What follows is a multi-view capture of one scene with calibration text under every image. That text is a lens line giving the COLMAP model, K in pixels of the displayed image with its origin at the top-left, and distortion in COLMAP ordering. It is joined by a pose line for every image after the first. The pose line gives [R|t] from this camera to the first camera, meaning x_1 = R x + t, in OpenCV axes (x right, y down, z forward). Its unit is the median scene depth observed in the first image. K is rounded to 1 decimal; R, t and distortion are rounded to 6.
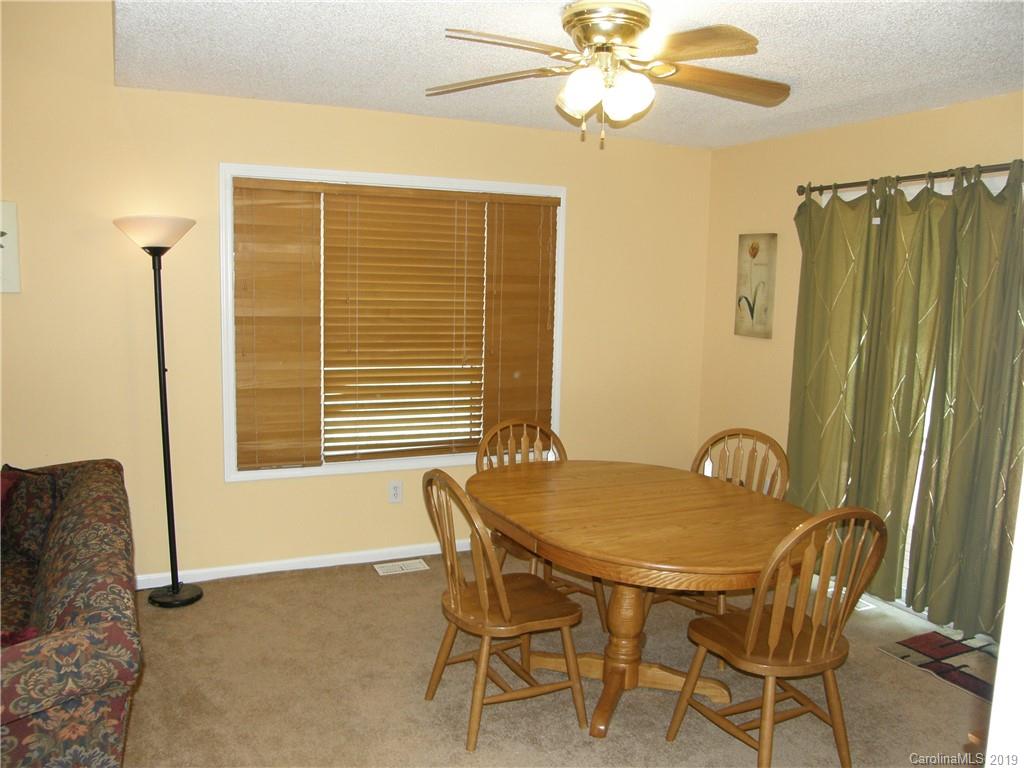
lens RADIAL K [[838.6, 0, 509.4], [0, 838.6, 393.7], [0, 0, 1]] dist [-0.151752, 0.137222]
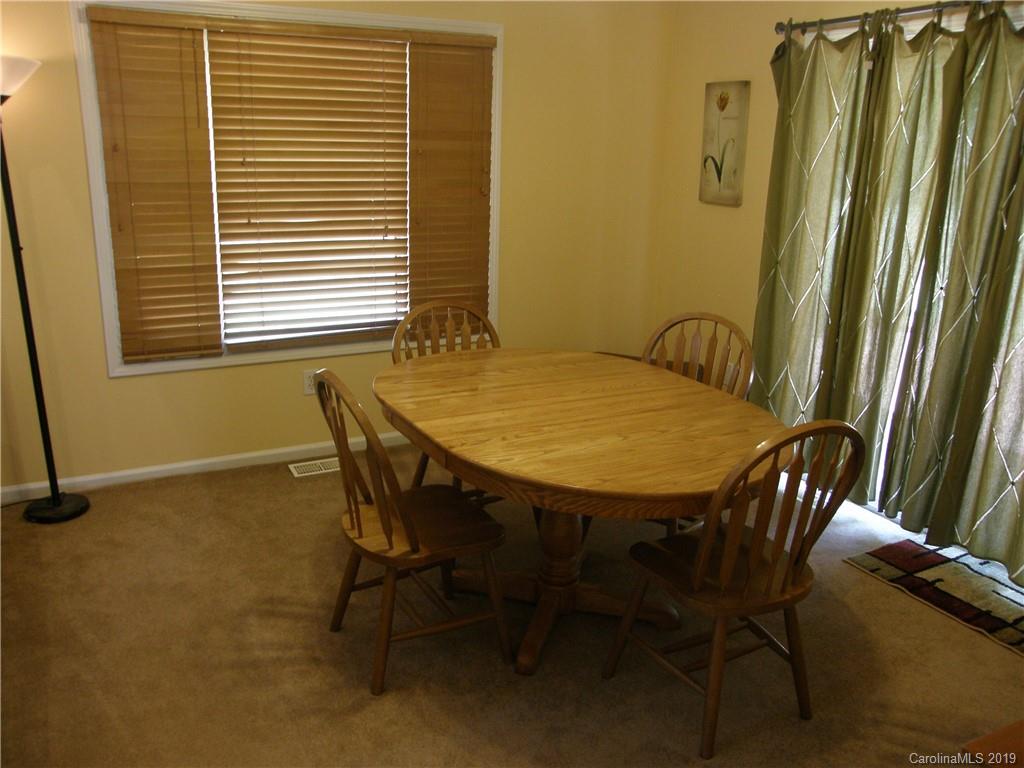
lens RADIAL K [[838.6, 0, 519.2], [0, 838.6, 385.4], [0, 0, 1]] dist [-0.151752, 0.137222]
pose [[0.999086, -0.009705, 0.041639, 0.055308], [0.003181, 0.988070, 0.153974, -0.016265], [-0.042637, -0.153701, 0.987197, 0.145475]]
